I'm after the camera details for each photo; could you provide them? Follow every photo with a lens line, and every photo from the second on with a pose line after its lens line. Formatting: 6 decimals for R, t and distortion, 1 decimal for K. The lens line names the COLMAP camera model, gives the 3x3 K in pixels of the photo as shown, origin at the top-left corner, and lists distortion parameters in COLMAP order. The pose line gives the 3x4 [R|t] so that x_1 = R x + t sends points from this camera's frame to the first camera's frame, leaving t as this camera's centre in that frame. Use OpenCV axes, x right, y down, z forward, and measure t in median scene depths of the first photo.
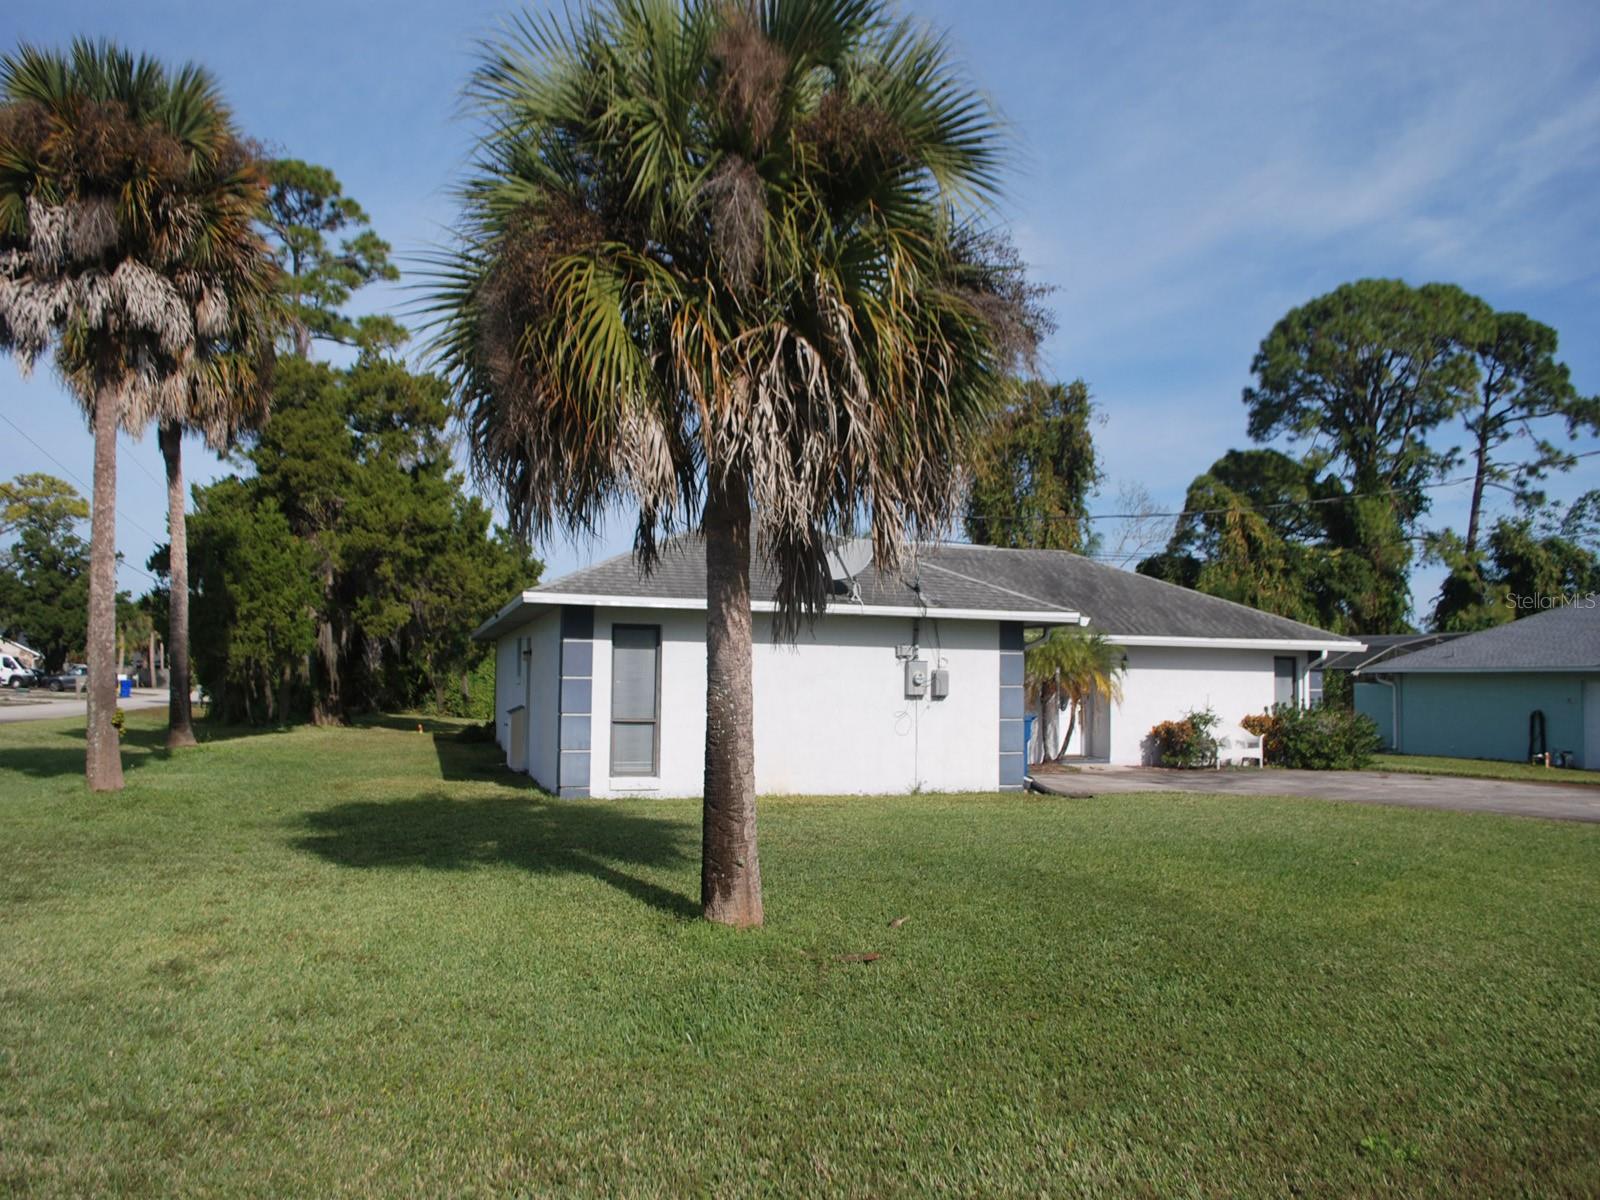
lens RADIAL K [[1261.8, 0, 800.0], [0, 1261.8, 600.0], [0, 0, 1]] dist [-0.086421, 0.010453]
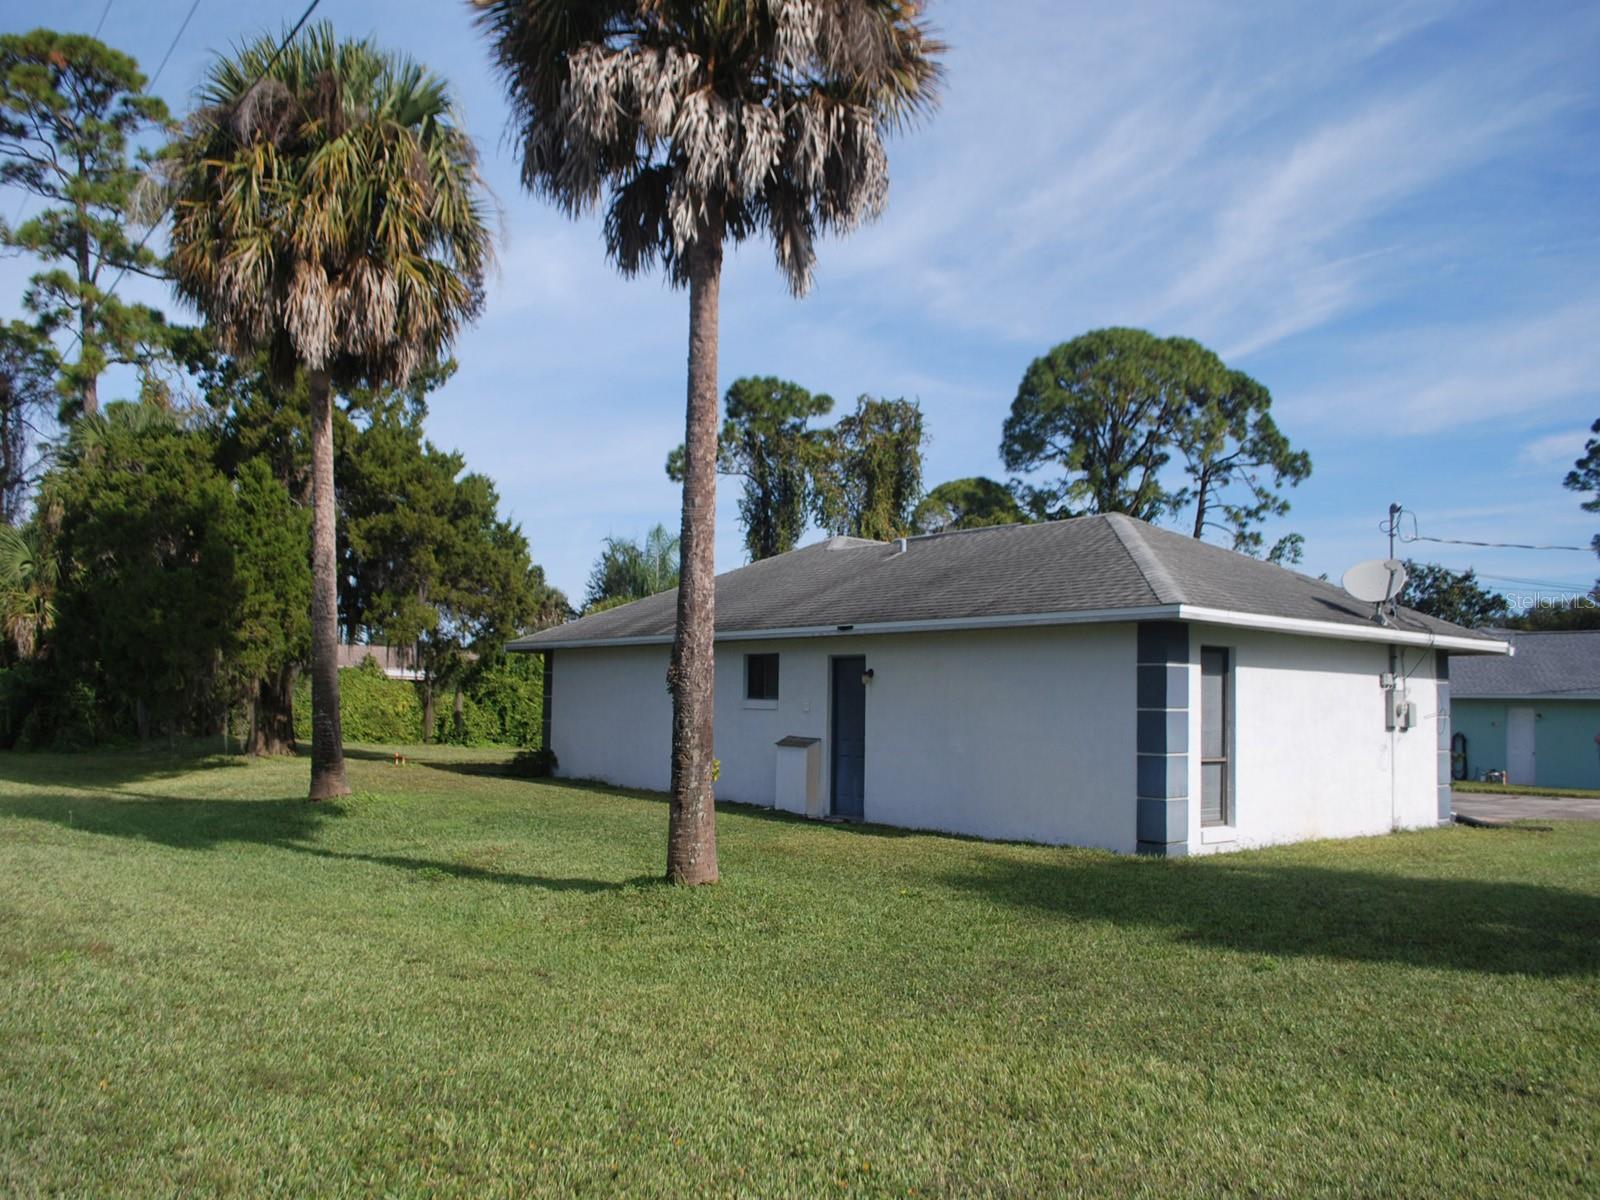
lens RADIAL K [[1261.8, 0, 800.0], [0, 1261.8, 600.0], [0, 0, 1]] dist [-0.086421, 0.010453]
pose [[0.936946, 0.034779, 0.347740, -0.179282], [-0.031698, 0.999392, -0.014544, 0.002402], [-0.348034, 0.002604, 0.937478, 0.080704]]
